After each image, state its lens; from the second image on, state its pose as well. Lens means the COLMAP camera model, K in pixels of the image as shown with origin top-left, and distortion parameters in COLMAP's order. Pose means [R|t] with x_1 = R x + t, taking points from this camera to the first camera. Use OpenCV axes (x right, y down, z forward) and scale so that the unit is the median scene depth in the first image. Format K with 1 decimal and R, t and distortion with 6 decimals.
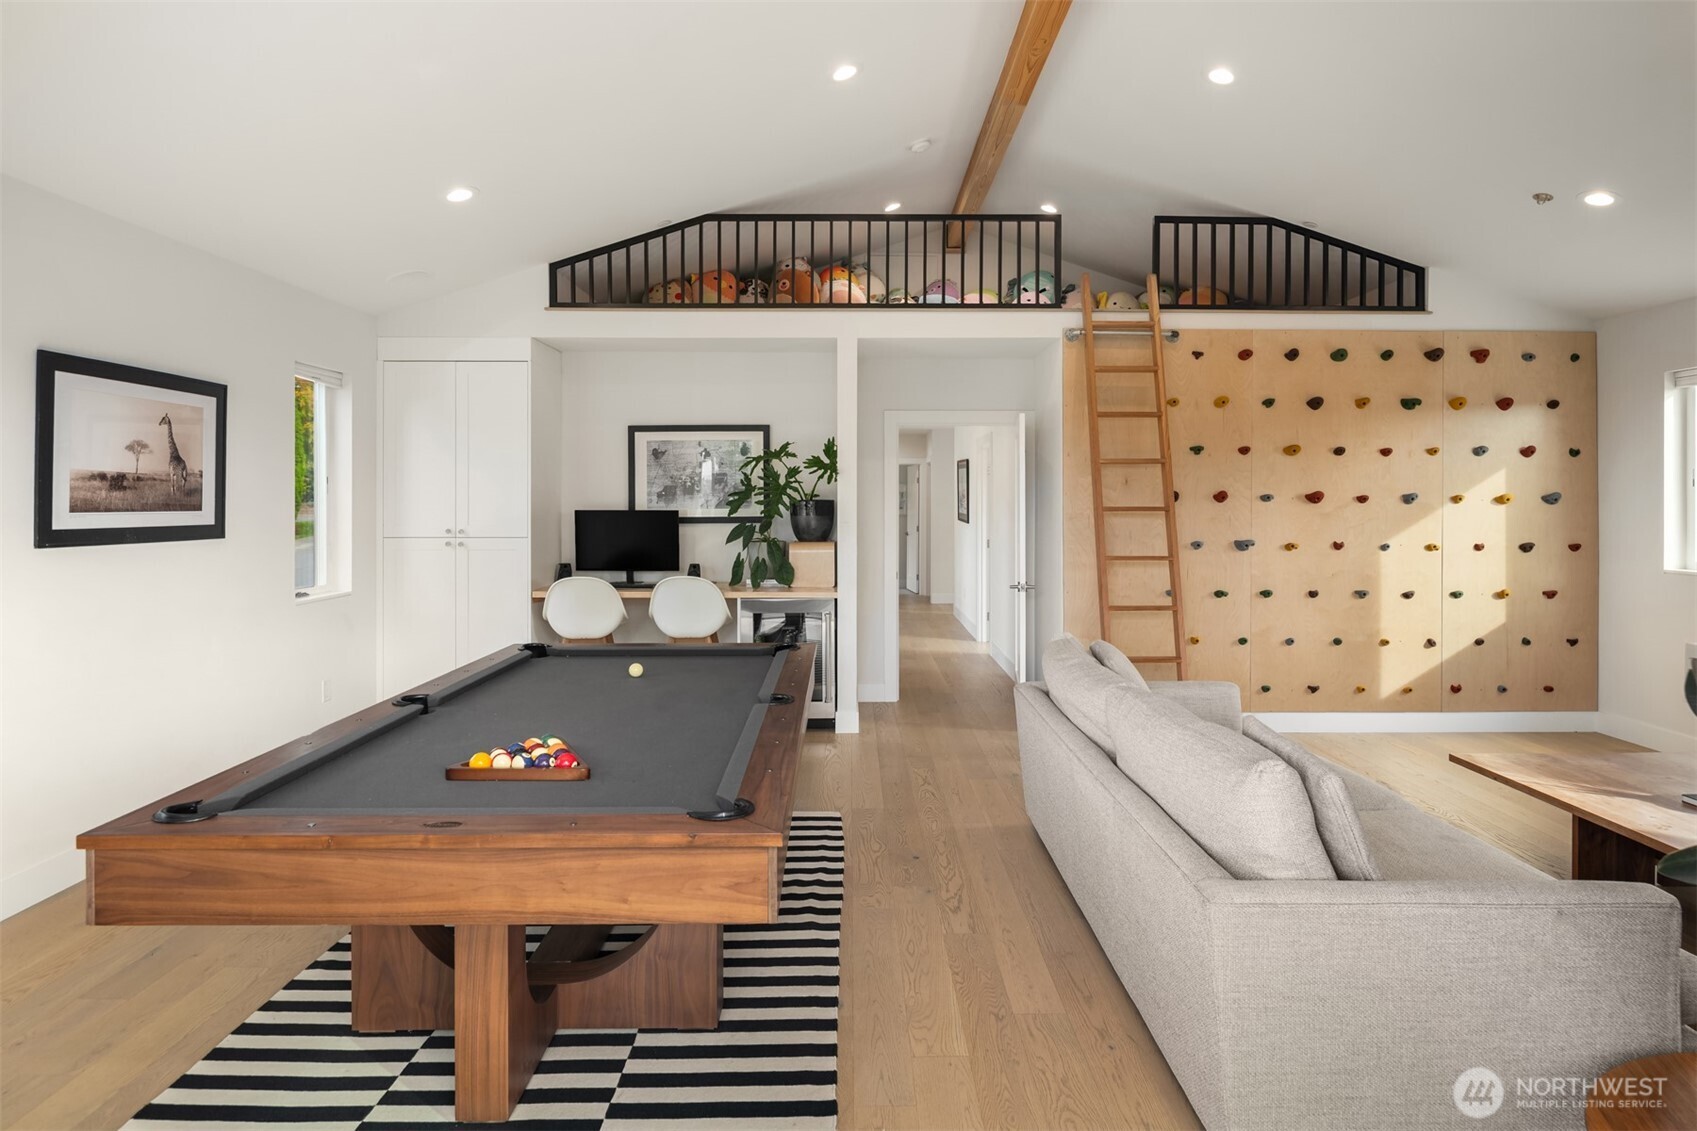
lens RADIAL K [[933.5, 0, 838.9], [0, 933.5, 502.8], [0, 0, 1]] dist [0.001388, -0.003421]
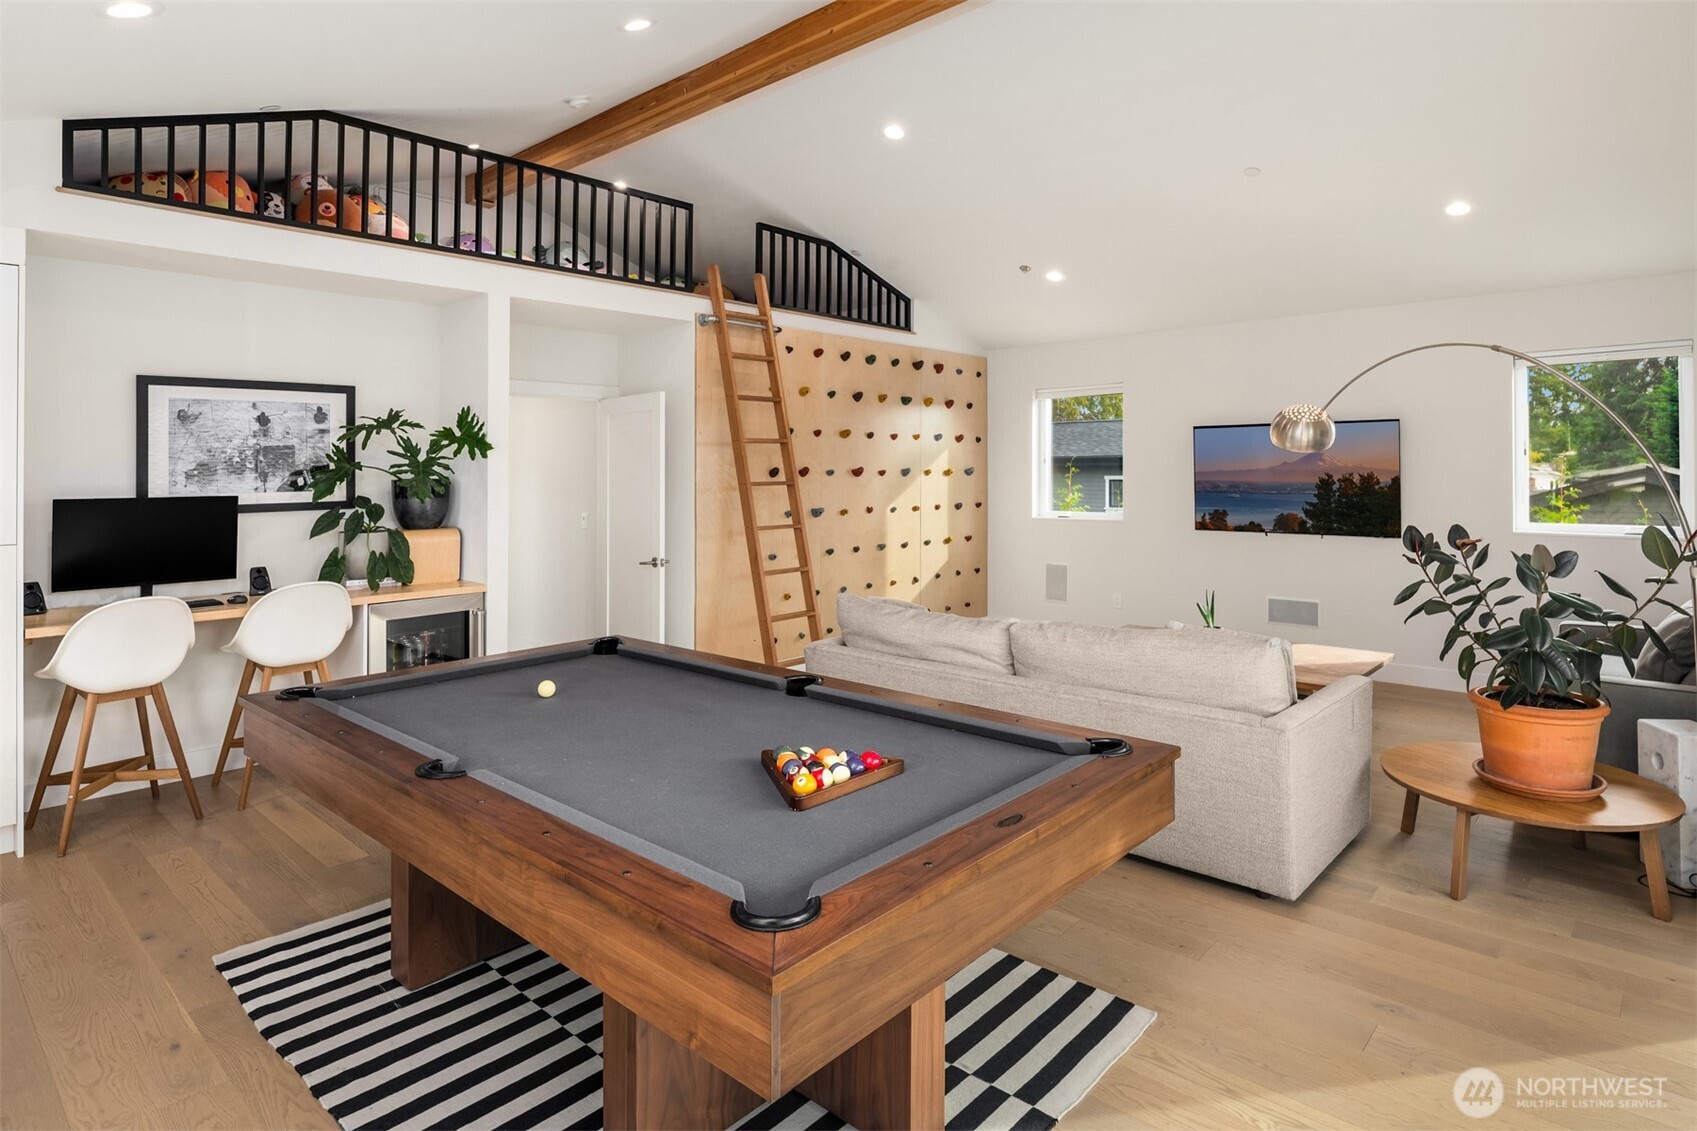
lens RADIAL K [[933.5, 0, 877.5], [0, 933.5, 471.8], [0, 0, 1]] dist [0.001388, -0.003421]
pose [[0.670280, -0.007256, 0.742073, -0.393578], [0.009748, 0.999952, 0.000973, -0.006748], [-0.742045, 0.006581, 0.670318, 0.141405]]
